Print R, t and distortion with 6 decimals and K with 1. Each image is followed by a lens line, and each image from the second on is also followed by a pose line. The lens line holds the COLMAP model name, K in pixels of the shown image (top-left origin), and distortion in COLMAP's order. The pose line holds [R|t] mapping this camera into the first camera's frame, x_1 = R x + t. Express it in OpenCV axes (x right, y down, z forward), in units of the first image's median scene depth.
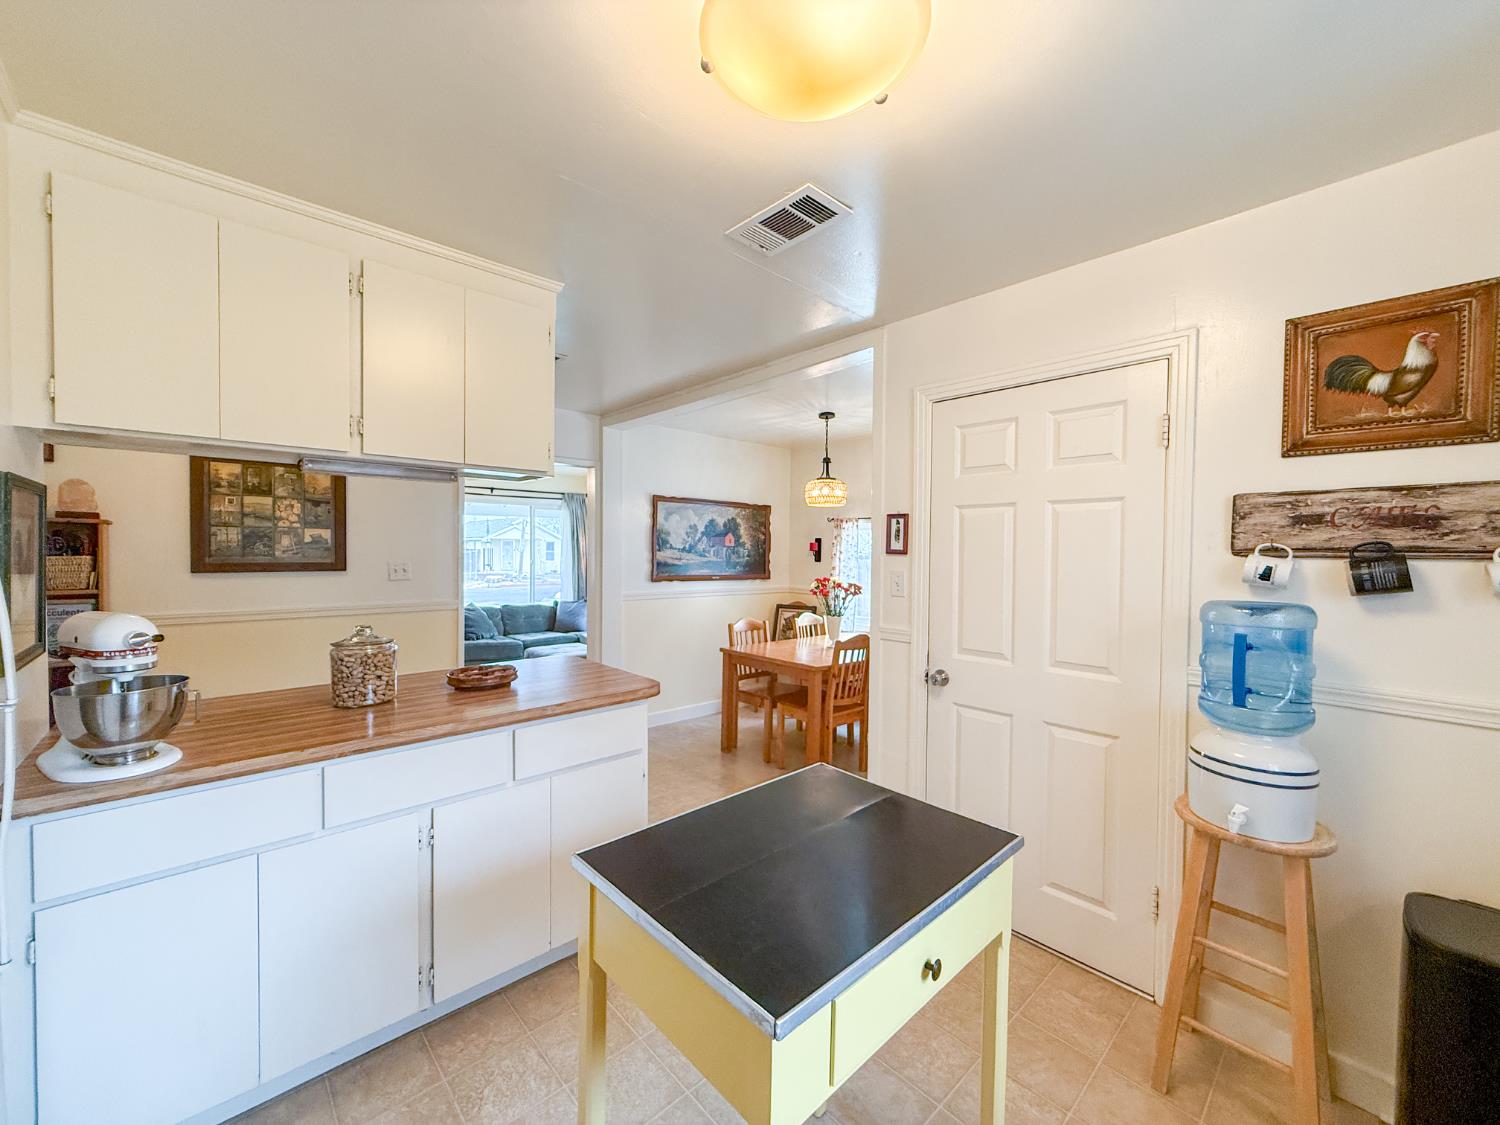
lens RADIAL K [[593.8, 0, 752.2], [0, 593.8, 561.2], [0, 0, 1]] dist [0.000236, 0.000019]
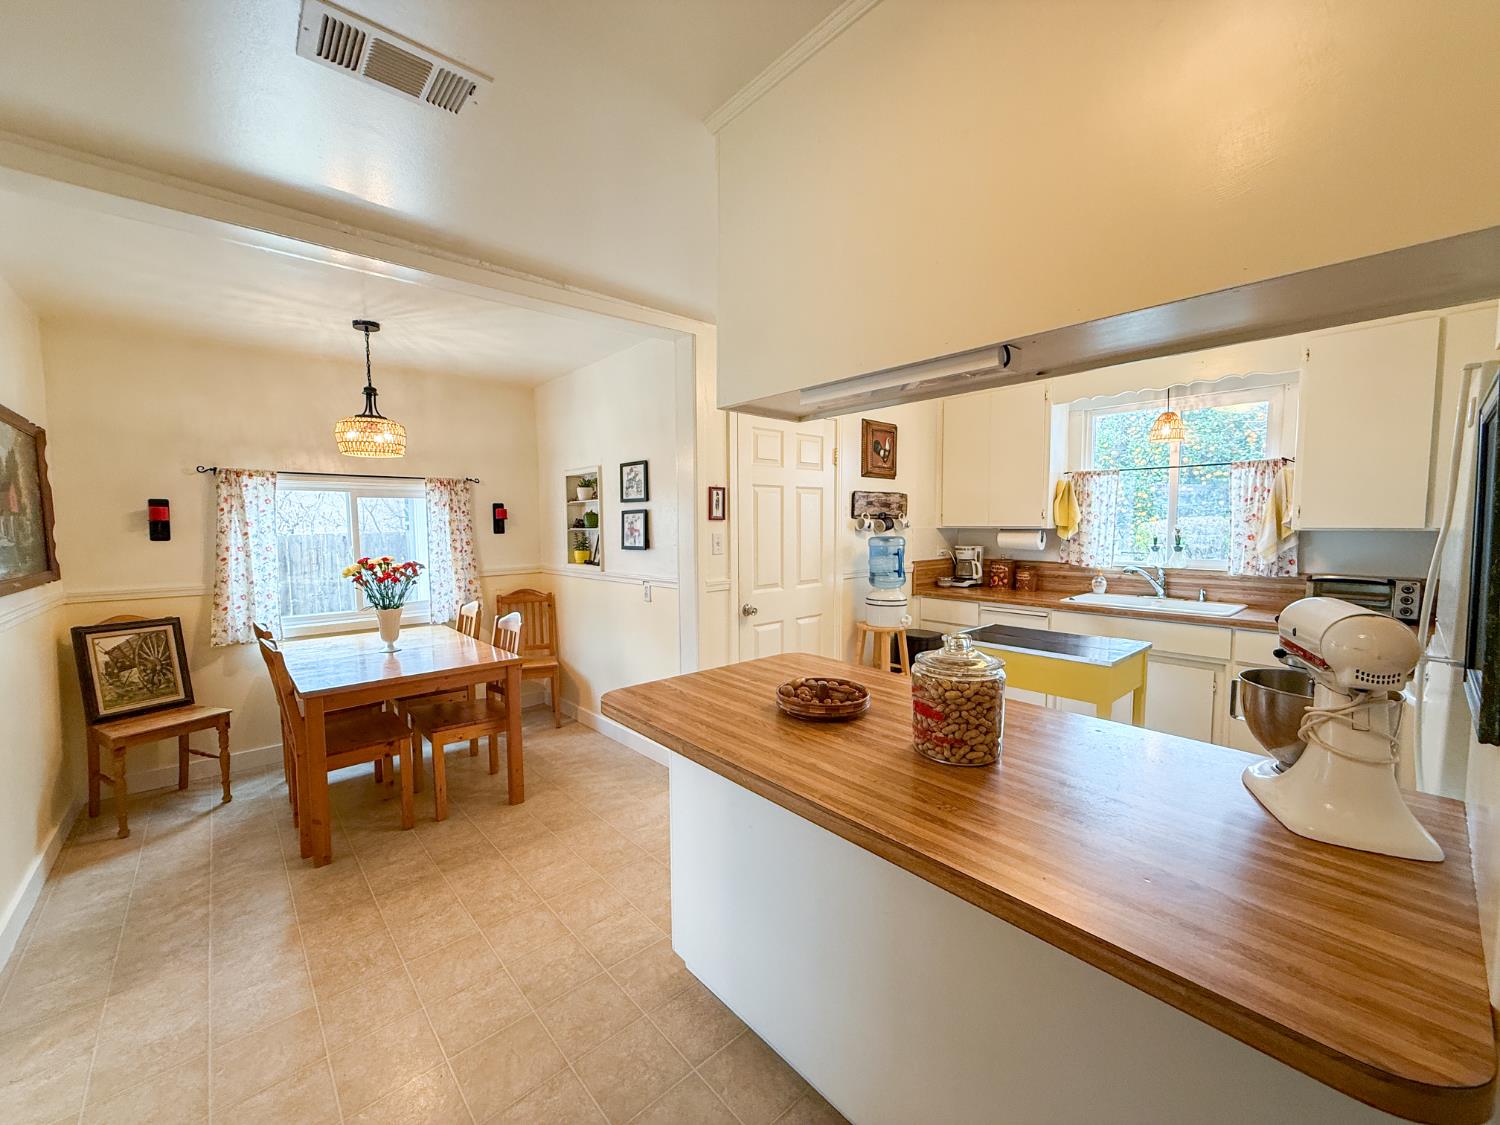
lens RADIAL K [[593.8, 0, 746.1], [0, 593.8, 567.8], [0, 0, 1]] dist [0.000236, 0.000019]
pose [[0.024594, -0.087076, 0.995898, -0.987066], [0.025004, 0.995941, 0.086462, -0.018312], [-0.999385, 0.022775, 0.026672, 0.917587]]
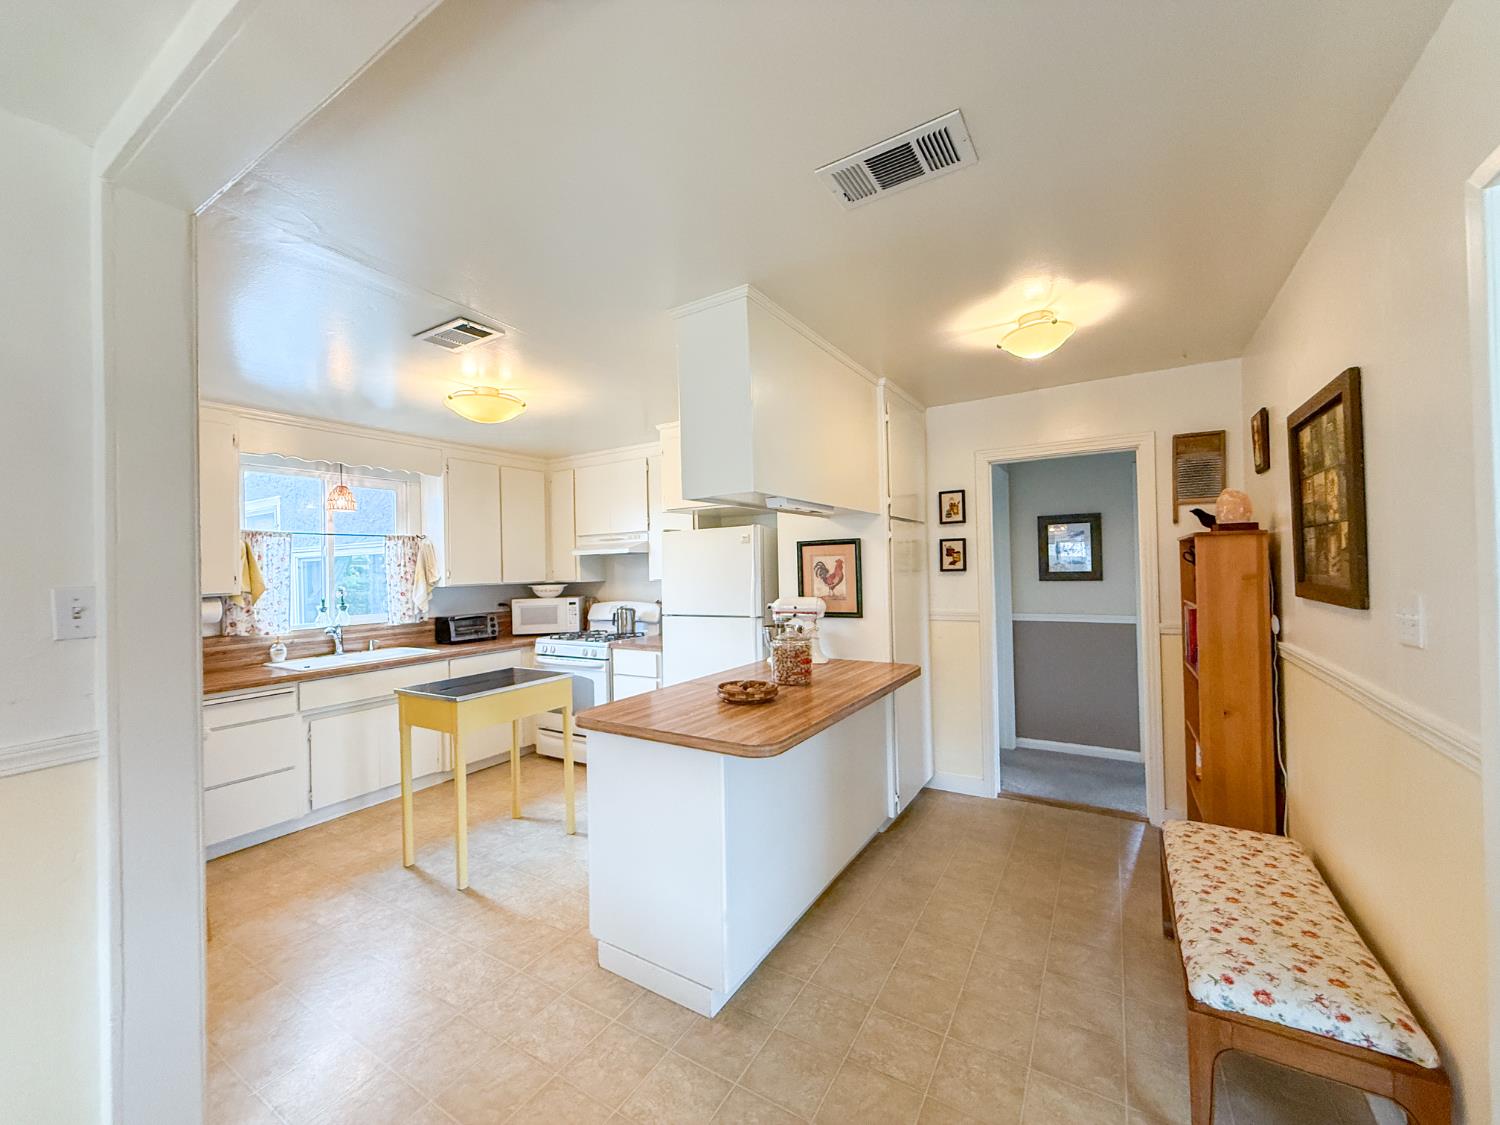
lens RADIAL K [[593.8, 0, 746.6], [0, 593.8, 563.2], [0, 0, 1]] dist [0.000236, 0.000019]
pose [[-0.963876, 0.010451, -0.266148, 0.527492], [0.009367, 0.999942, 0.005343, -0.044336], [0.266188, 0.002657, -0.963917, 2.403816]]
